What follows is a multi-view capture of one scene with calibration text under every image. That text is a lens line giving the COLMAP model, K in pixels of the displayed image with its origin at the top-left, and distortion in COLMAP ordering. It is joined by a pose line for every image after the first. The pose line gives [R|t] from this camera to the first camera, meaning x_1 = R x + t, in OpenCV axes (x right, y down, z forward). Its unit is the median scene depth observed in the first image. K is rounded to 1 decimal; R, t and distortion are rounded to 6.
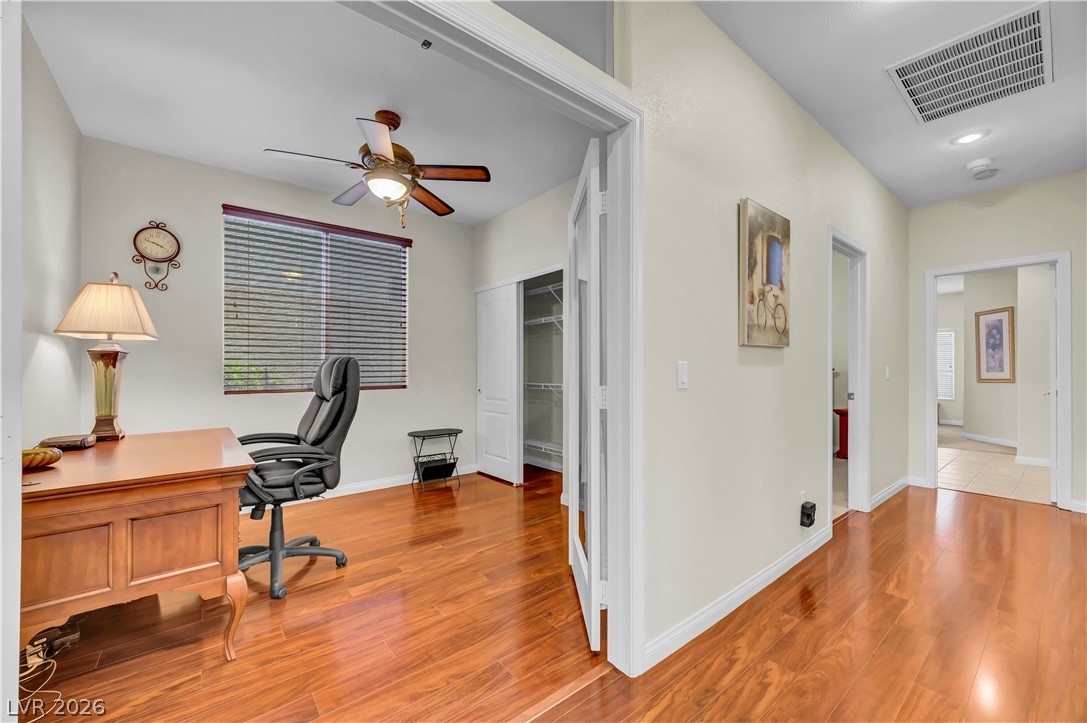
lens RADIAL K [[430.1, 0, 545.2], [0, 430.1, 368.6], [0, 0, 1]] dist [0.000576, 0.000397]
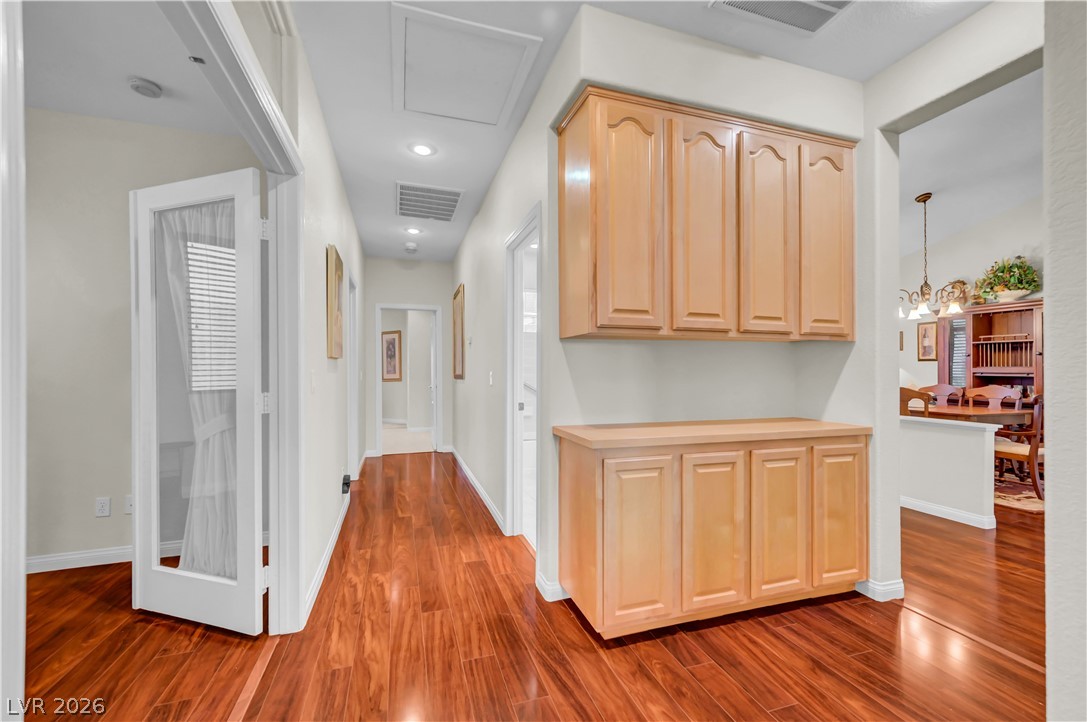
lens RADIAL K [[436.1, 0, 543.5], [0, 436.1, 361.0], [0, 0, 1]] dist [0.002932, 0.000434]
pose [[0.362292, 0.018671, 0.931878, -0.490161], [0.002780, 0.999773, -0.021112, -0.011768], [-0.932060, 0.010239, 0.362158, -0.065845]]
